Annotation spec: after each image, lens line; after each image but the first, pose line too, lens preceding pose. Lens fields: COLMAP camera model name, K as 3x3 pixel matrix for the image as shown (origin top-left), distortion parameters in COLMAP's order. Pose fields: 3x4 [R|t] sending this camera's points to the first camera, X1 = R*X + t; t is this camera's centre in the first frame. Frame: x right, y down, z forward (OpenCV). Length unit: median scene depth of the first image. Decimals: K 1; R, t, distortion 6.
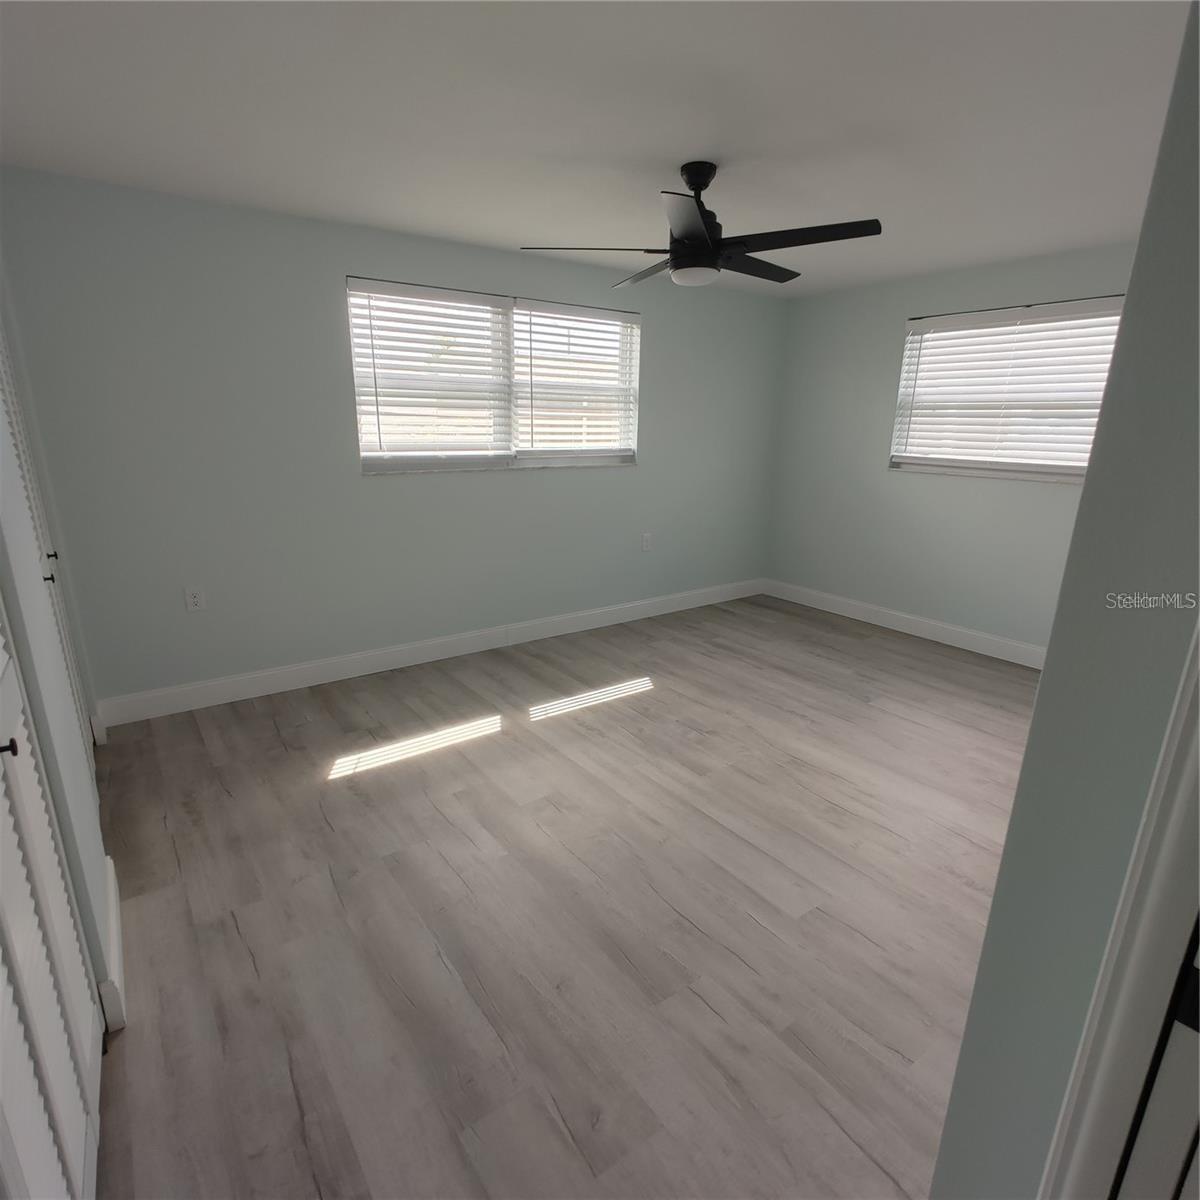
lens RADIAL K [[675.2, 0, 600.0], [0, 675.2, 600.0], [0, 0, 1]] dist [-0.002640, 0.001783]
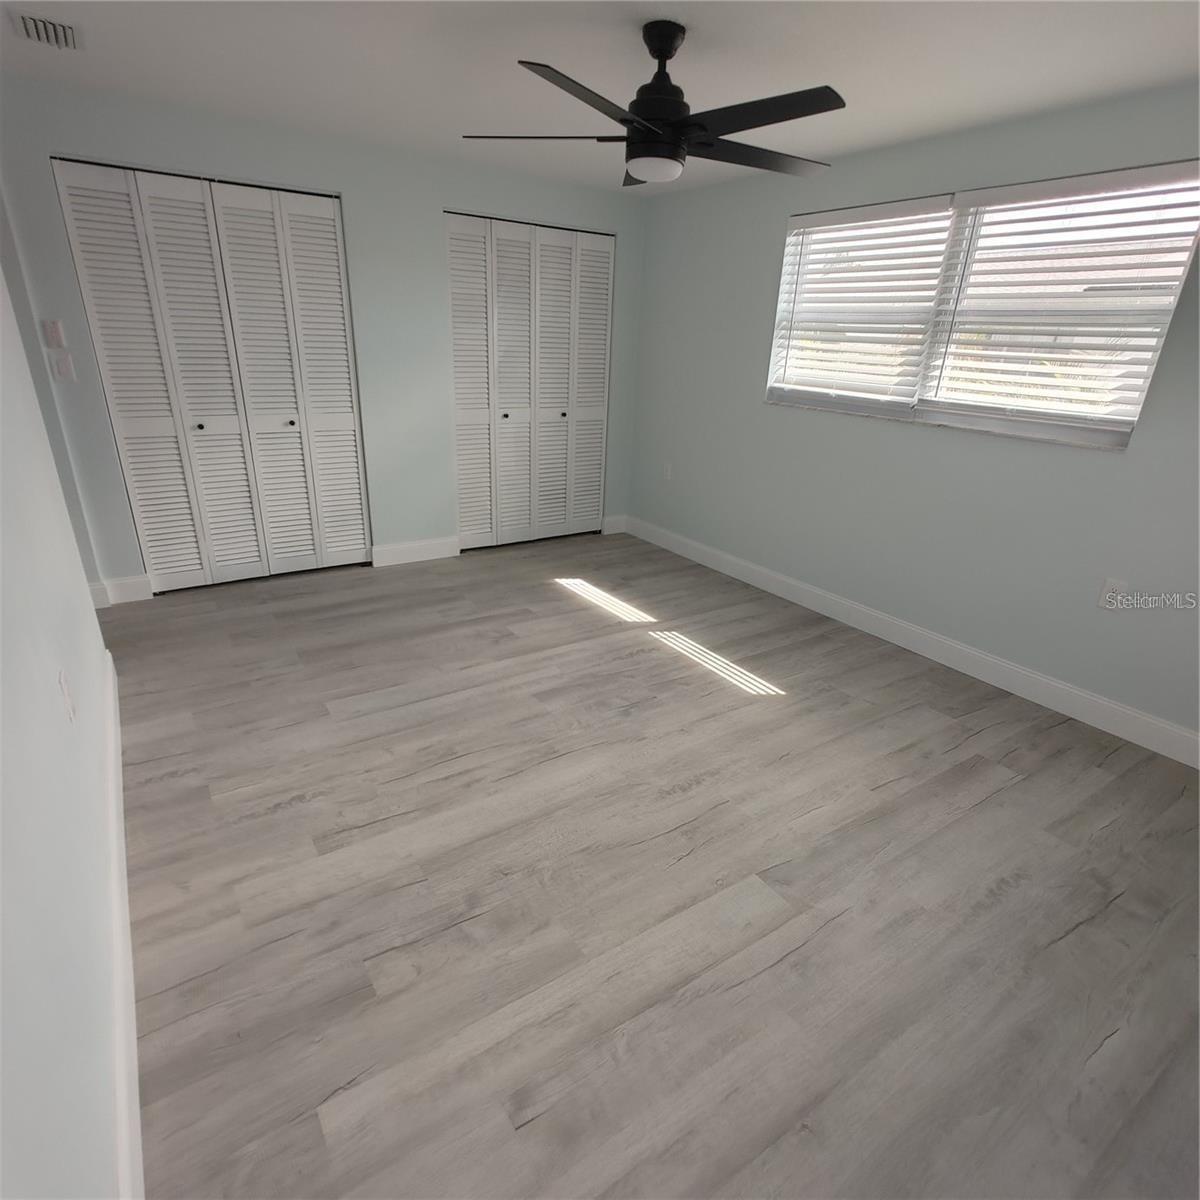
lens RADIAL K [[675.2, 0, 600.0], [0, 675.2, 600.0], [0, 0, 1]] dist [-0.002640, 0.001783]
pose [[-0.033279, 0.348811, -0.936602, 0.799962], [-0.296191, 0.891582, 0.342569, -0.193244], [0.954549, 0.288813, 0.073643, 0.736492]]
